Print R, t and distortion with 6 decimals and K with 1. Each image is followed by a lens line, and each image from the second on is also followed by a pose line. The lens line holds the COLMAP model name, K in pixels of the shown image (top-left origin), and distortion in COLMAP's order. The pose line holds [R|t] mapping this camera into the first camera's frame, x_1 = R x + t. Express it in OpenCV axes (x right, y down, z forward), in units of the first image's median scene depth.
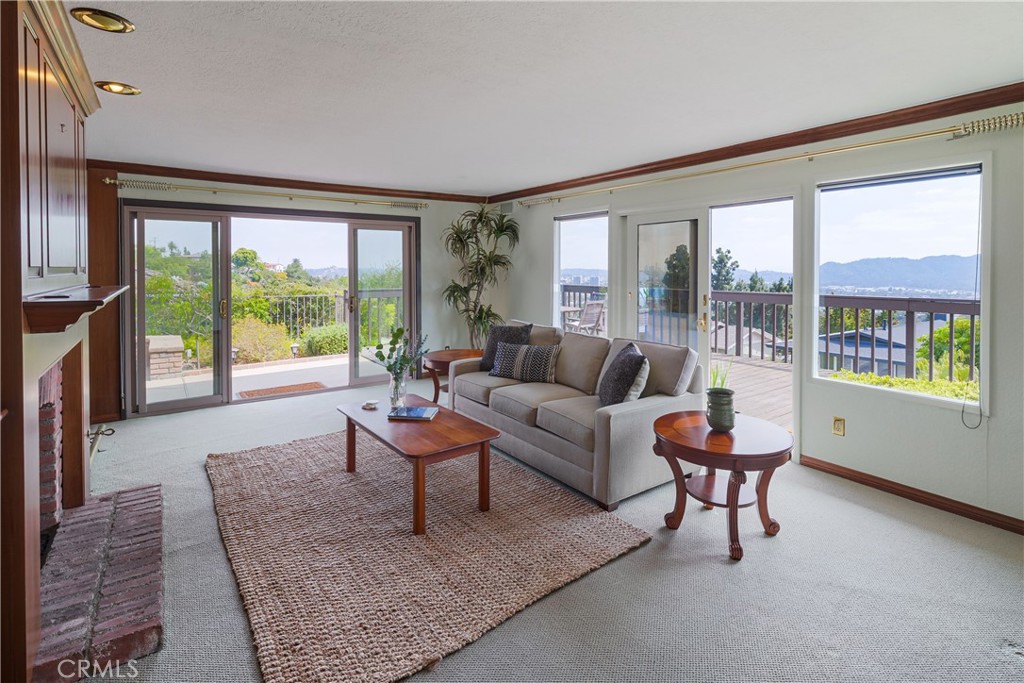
lens RADIAL K [[507.3, 0, 515.1], [0, 507.3, 280.4], [0, 0, 1]] dist [-0.008551, 0.000028]
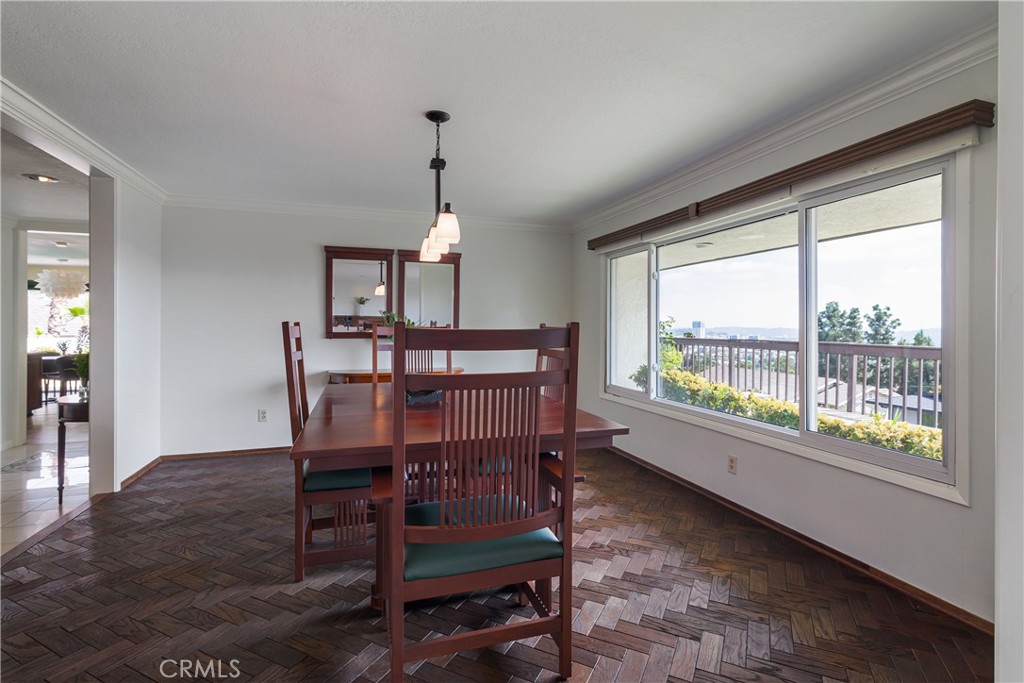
lens RADIAL K [[507.3, 0, 512.7], [0, 507.3, 333.0], [0, 0, 1]] dist [-0.008551, 0.000028]
pose [[0.951480, 0.004767, -0.307672, 0.169462], [-0.008071, 0.999923, -0.009467, 0.006631], [0.307604, 0.011491, 0.951445, -0.269519]]
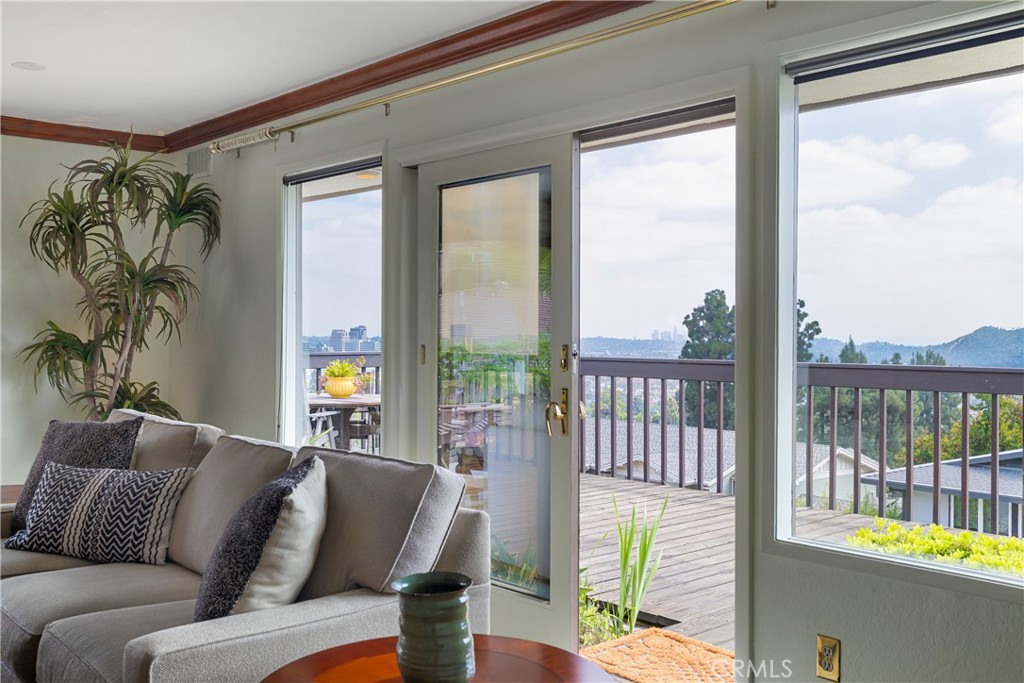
lens RADIAL K [[990.9, 0, 512.7], [0, 990.9, 343.2], [0, 0, 1]] dist [-0.019472, 0.000000]
pose [[0.994084, 0.003632, 0.108550, 0.032439], [-0.001915, 0.999872, -0.015913, 0.005379], [-0.108594, 0.015611, 0.993964, 0.025900]]
